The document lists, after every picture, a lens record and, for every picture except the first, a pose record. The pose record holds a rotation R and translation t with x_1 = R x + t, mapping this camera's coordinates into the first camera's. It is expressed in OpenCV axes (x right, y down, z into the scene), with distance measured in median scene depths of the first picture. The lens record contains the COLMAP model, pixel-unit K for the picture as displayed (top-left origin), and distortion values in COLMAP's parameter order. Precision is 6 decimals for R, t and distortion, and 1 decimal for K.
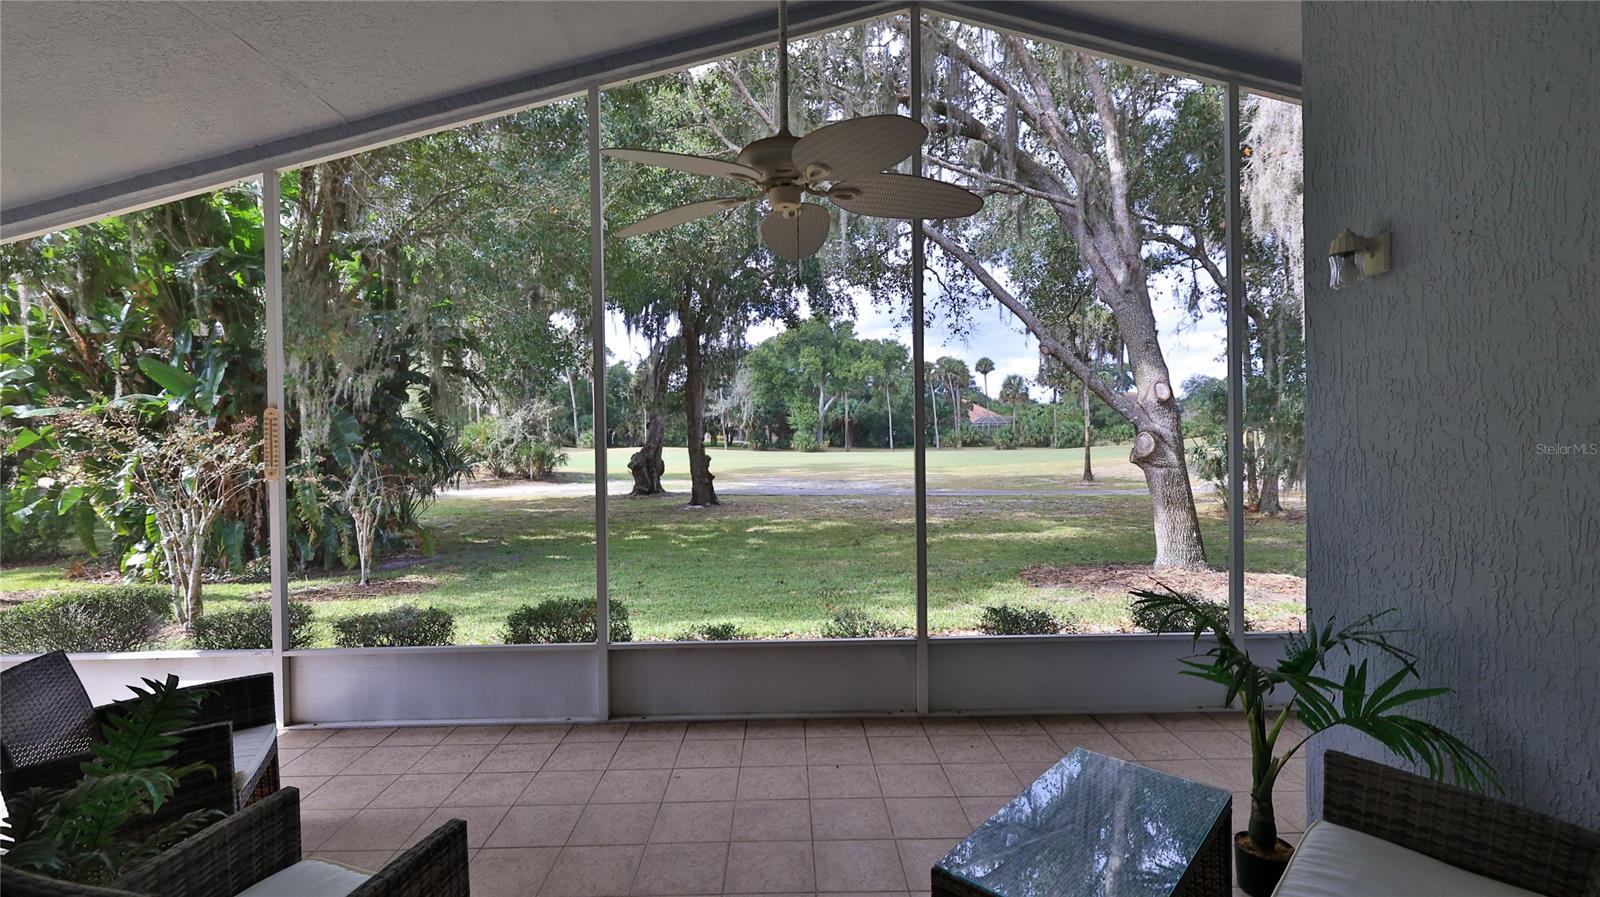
lens RADIAL K [[716.8, 0, 791.0], [0, 716.8, 442.0], [0, 0, 1]] dist [0.002753, -0.000691]
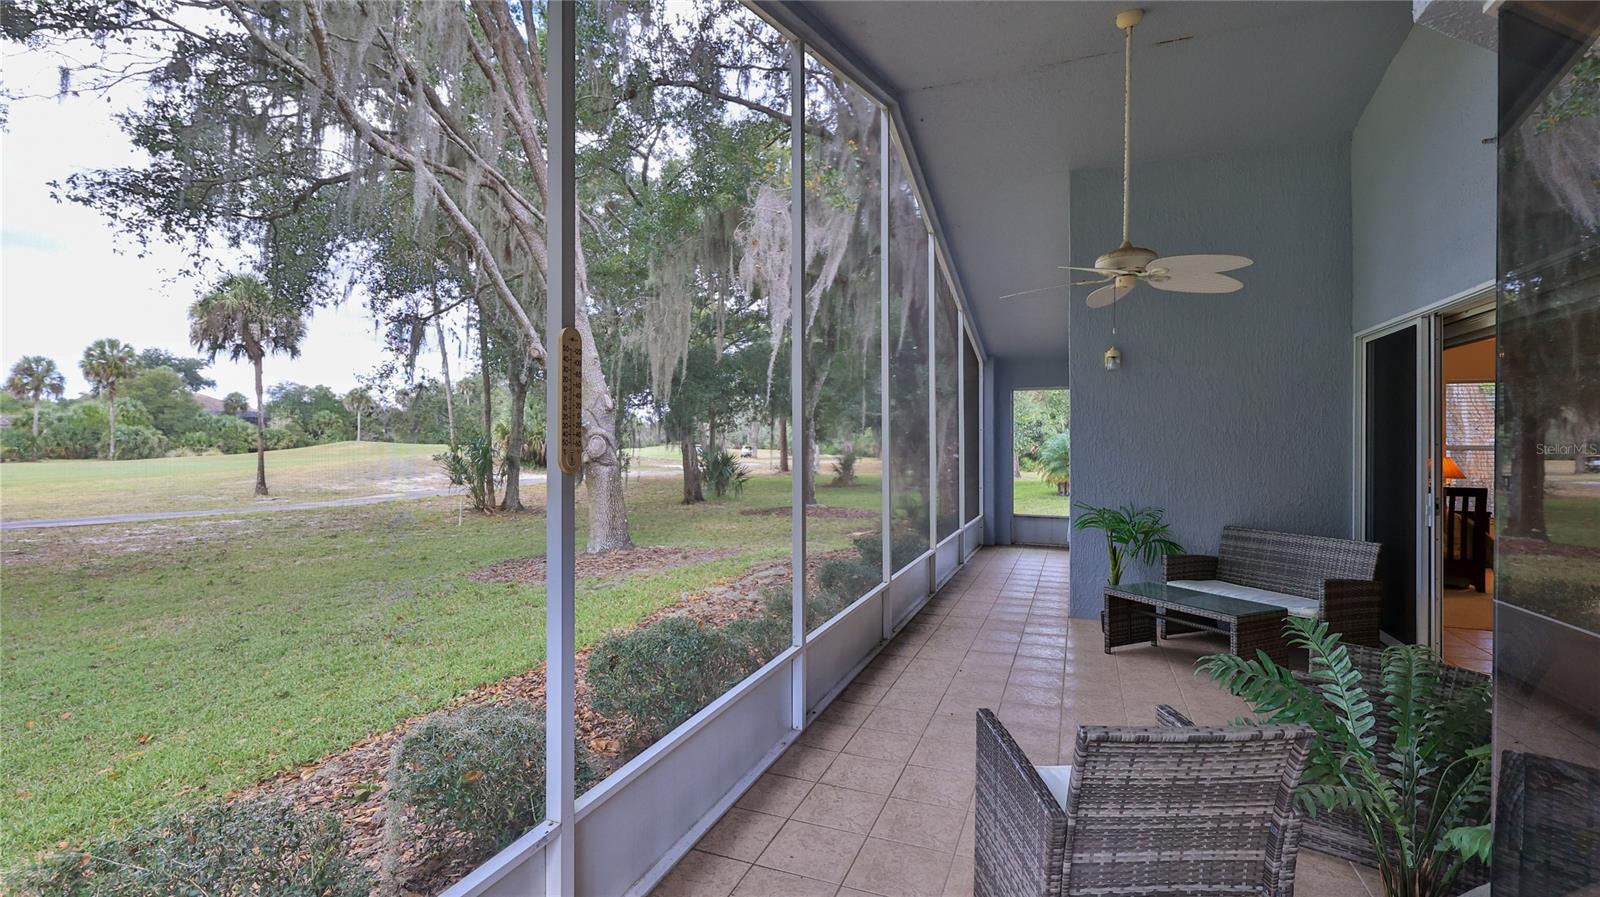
lens RADIAL K [[716.8, 0, 786.2], [0, 716.8, 446.1], [0, 0, 1]] dist [0.002753, -0.000691]
pose [[0.369232, 0.013935, 0.929233, -0.155397], [-0.002911, 0.999900, -0.013838, 0.005966], [-0.929333, 0.002404, 0.369235, 0.094544]]
